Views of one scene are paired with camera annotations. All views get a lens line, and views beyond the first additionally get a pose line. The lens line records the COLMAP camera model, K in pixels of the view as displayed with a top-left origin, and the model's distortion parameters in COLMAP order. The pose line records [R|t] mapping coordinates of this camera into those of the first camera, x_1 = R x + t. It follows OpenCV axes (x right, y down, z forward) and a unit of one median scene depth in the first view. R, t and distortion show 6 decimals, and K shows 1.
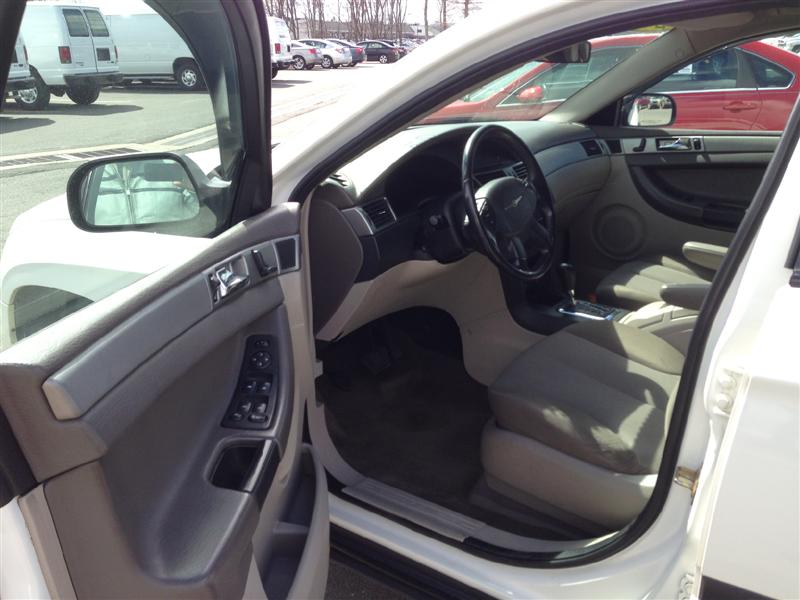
lens RADIAL K [[746.9, 0, 402.0], [0, 746.9, 274.3], [0, 0, 1]] dist [0.061261, -0.165818]
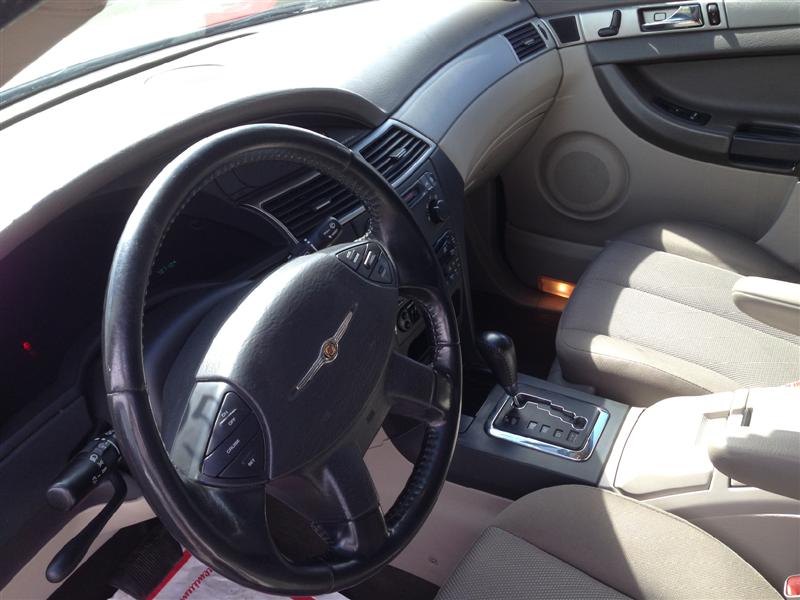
lens RADIAL K [[701.2, 0, 418.5], [0, 701.2, 301.1], [0, 0, 1]] dist [0.084765, -0.202269]
pose [[0.987997, -0.145541, 0.051771, 0.122584], [0.126417, 0.954390, 0.270477, -0.139997], [-0.088775, -0.260686, 0.961333, 0.468587]]
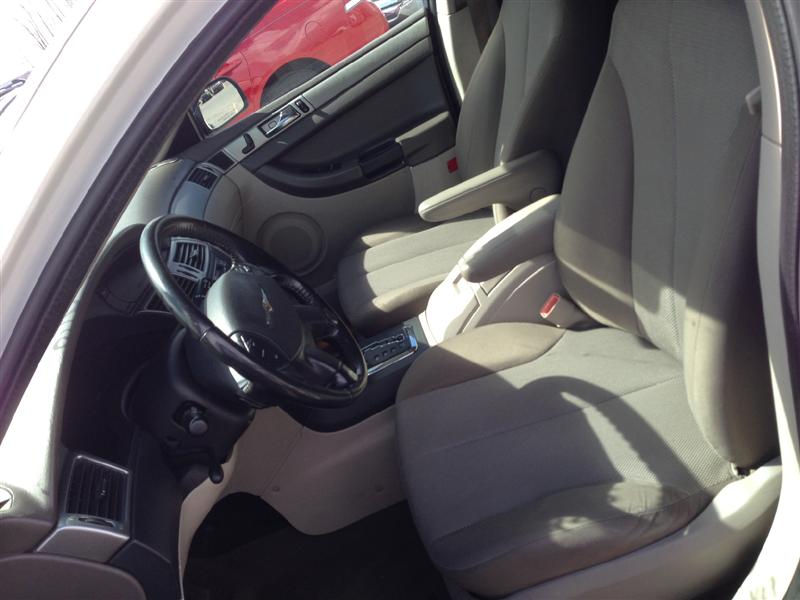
lens RADIAL K [[693.8, 0, 400.0], [0, 693.8, 300.0], [0, 0, 1]] dist [0.070128, -0.134996]
pose [[0.637471, -0.614856, 0.464309, -0.027255], [0.593514, 0.776143, 0.212937, -0.107376], [-0.491296, 0.139833, 0.859695, 0.314920]]
